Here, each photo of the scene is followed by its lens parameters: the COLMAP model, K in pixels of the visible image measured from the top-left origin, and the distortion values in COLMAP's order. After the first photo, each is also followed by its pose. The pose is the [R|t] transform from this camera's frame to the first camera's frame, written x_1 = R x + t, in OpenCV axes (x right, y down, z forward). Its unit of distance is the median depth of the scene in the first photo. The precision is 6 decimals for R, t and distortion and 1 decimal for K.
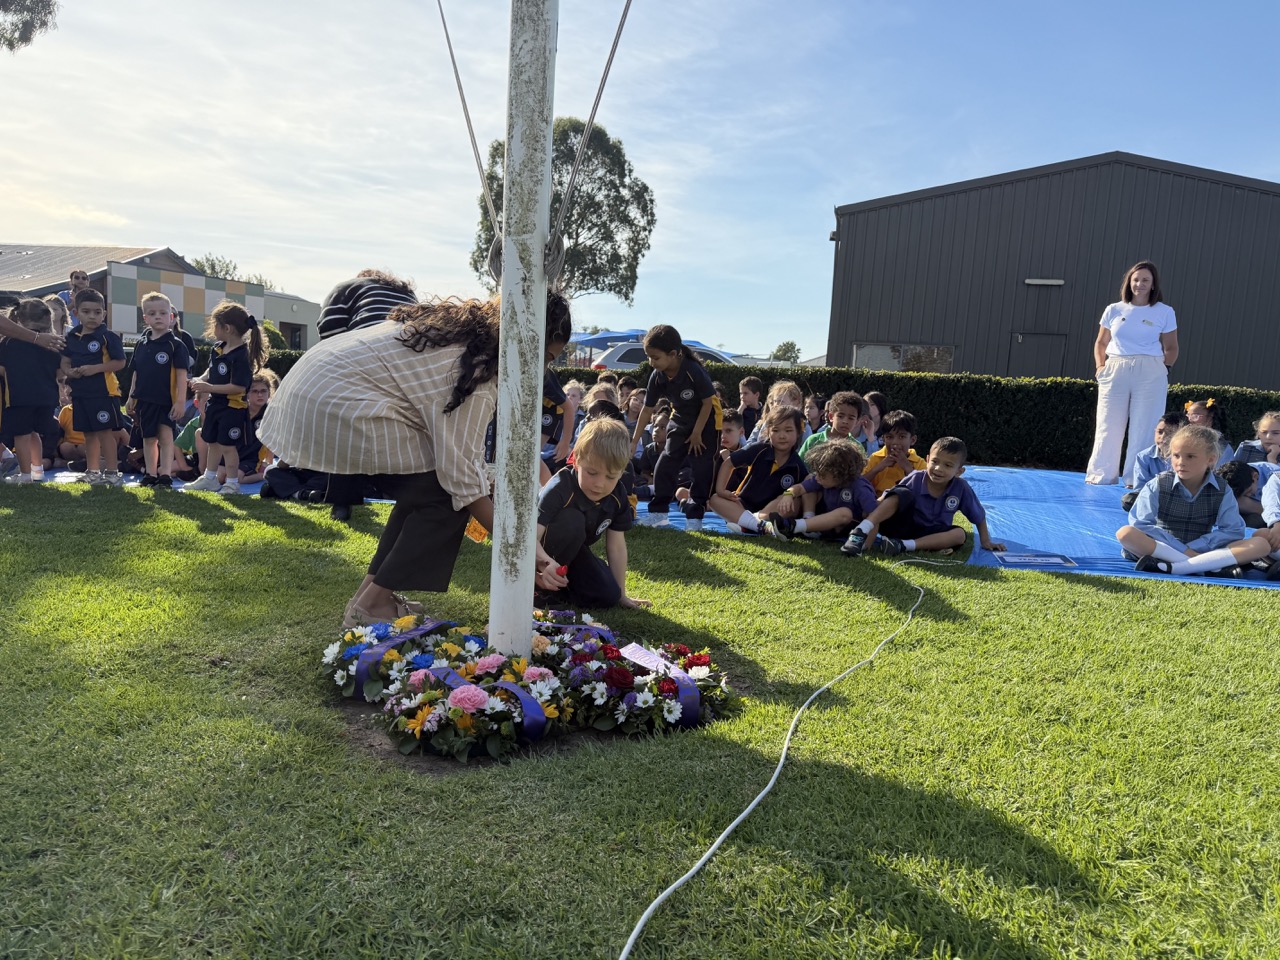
lens RADIAL K [[910.5, 0, 652.7], [0, 910.5, 483.3], [0, 0, 1]] dist [0.139160, -0.221776]
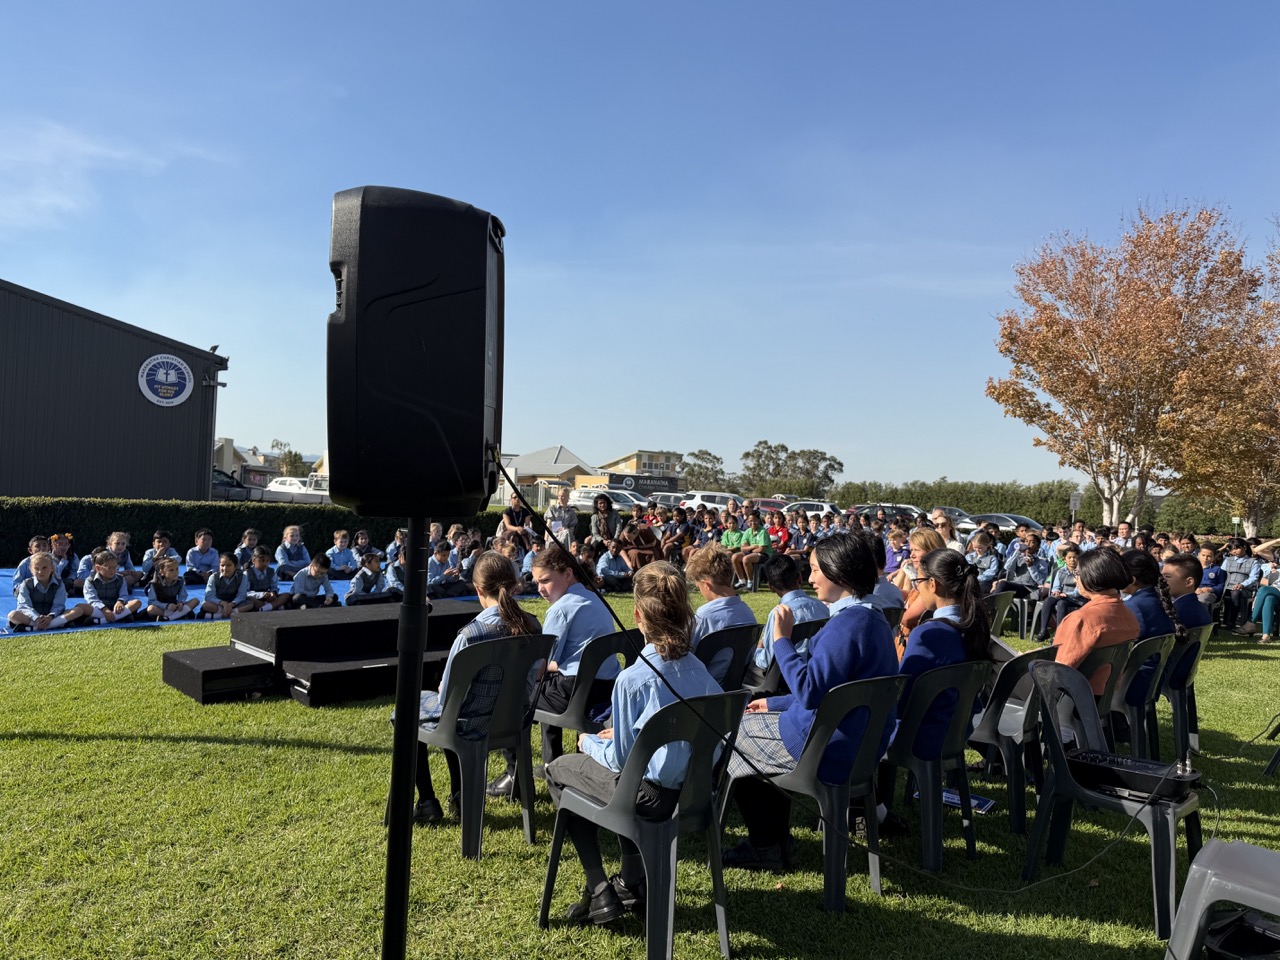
lens RADIAL K [[914.4, 0, 645.6], [0, 914.4, 483.1], [0, 0, 1]] dist [0.059088, -0.066730]
pose [[0.488024, -0.032961, 0.872208, -0.493477], [0.082601, 0.996546, -0.008557, -0.089688], [-0.868913, 0.076222, 0.489061, -1.074805]]
